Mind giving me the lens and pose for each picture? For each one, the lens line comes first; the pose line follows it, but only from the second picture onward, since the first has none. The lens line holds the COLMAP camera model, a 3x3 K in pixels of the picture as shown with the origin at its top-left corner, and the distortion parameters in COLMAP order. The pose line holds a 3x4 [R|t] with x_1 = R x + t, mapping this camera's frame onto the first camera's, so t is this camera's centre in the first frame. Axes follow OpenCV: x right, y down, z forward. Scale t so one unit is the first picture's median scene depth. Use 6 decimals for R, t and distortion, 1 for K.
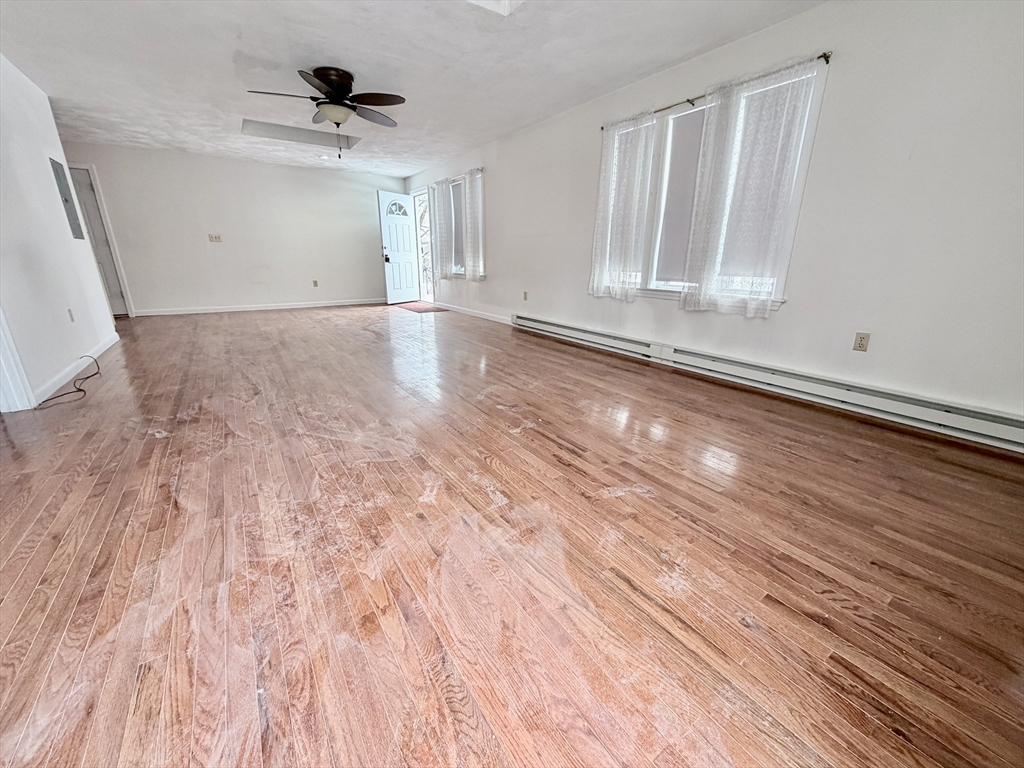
lens RADIAL K [[406.3, 0, 508.1], [0, 406.3, 383.5], [0, 0, 1]] dist [-0.000183, 0.000310]
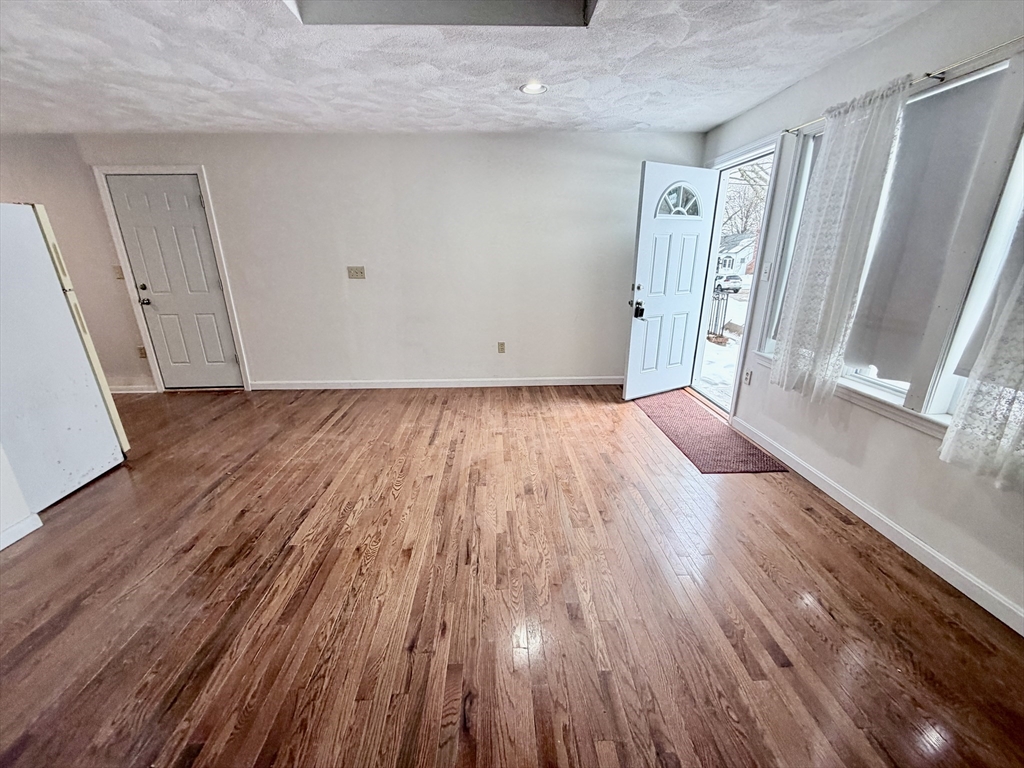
lens RADIAL K [[406.3, 0, 509.4], [0, 406.3, 383.8], [0, 0, 1]] dist [-0.000183, 0.000310]
pose [[0.858381, 0.147510, -0.491348, -0.185031], [-0.141643, 0.988686, 0.049368, -0.227277], [0.493072, 0.027220, 0.869563, 0.526750]]
